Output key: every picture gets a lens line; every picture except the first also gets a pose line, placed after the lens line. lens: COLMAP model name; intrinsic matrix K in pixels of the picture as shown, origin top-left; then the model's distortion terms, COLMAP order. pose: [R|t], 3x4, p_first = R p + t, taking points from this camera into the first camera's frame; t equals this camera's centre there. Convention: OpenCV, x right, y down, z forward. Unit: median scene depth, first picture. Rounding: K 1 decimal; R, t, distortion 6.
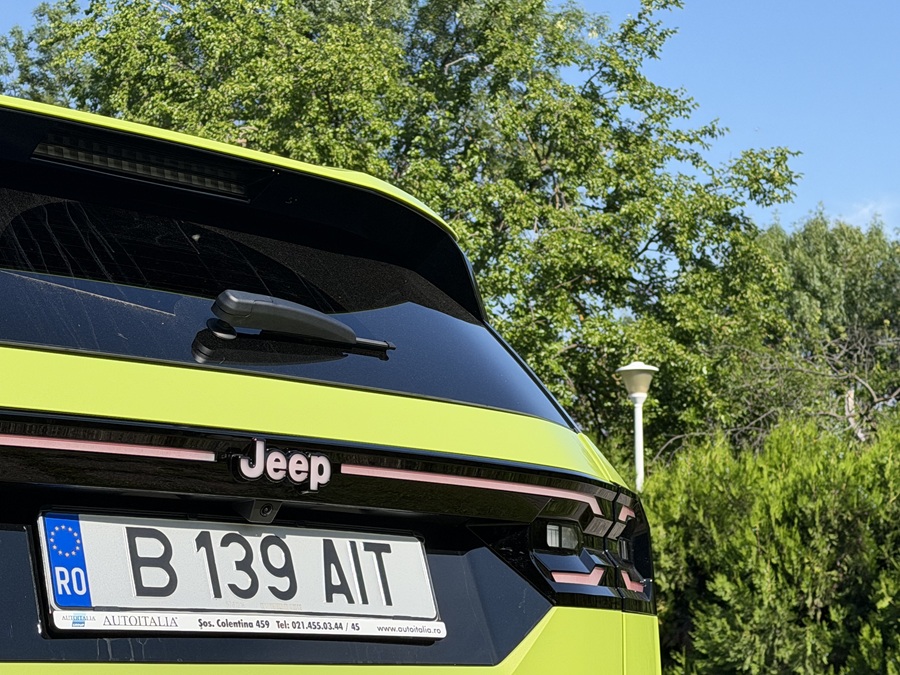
lens RADIAL K [[2032.2, 0, 450.0], [0, 2032.2, 337.5], [0, 0, 1]] dist [0.012264, 0.130286]
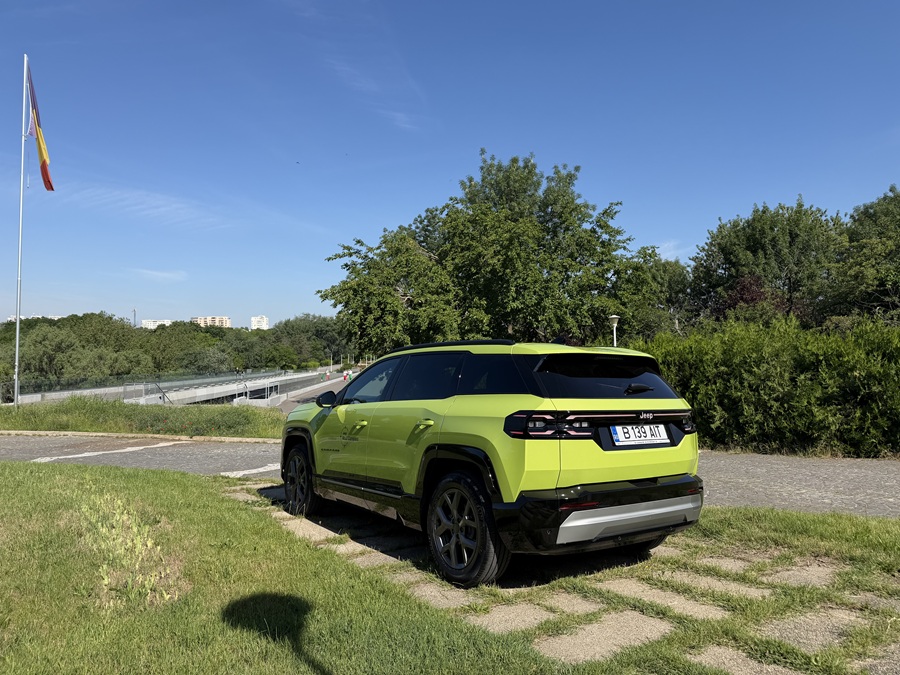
lens RADIAL K [[630.6, 0, 460.5], [0, 630.6, 334.8], [0, 0, 1]] dist [0.097958, -0.128684]
pose [[0.993719, -0.022961, -0.109523, -0.041385], [0.030922, 0.996957, 0.071558, -0.032384], [0.107547, -0.074496, 0.991405, -0.088702]]
